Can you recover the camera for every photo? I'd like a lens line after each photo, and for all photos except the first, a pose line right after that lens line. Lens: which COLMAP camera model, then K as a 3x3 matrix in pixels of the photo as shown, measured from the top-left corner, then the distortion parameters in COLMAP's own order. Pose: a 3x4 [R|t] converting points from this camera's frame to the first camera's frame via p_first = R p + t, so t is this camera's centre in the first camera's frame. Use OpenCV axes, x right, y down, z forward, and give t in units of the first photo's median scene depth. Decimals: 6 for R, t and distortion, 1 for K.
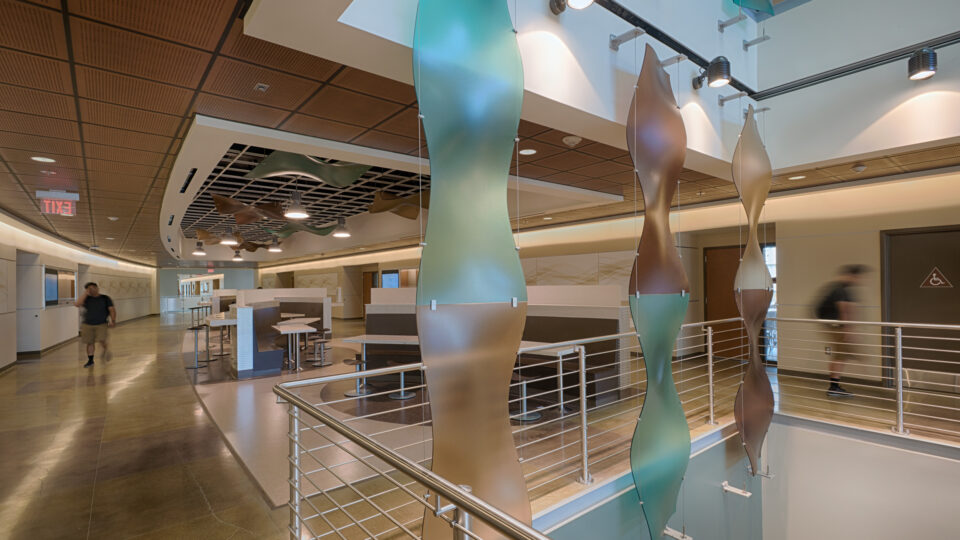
lens RADIAL K [[460.5, 0, 509.9], [0, 460.5, 270.3], [0, 0, 1]] dist [0.077316, 0.000091]
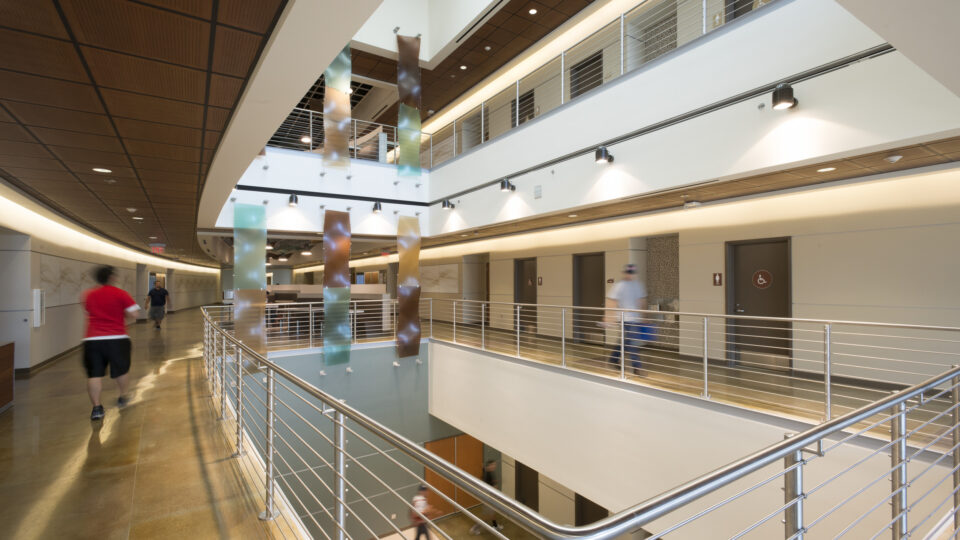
lens RADIAL K [[442.7, 0, 480.0], [0, 442.7, 270.0], [0, 0, 1]] dist [0.240638, -0.000001]
pose [[0.990255, -0.000556, -0.139268, 0.293142], [0.001082, 0.999993, 0.003695, -0.012360], [0.139265, -0.003809, 0.990248, -0.281986]]
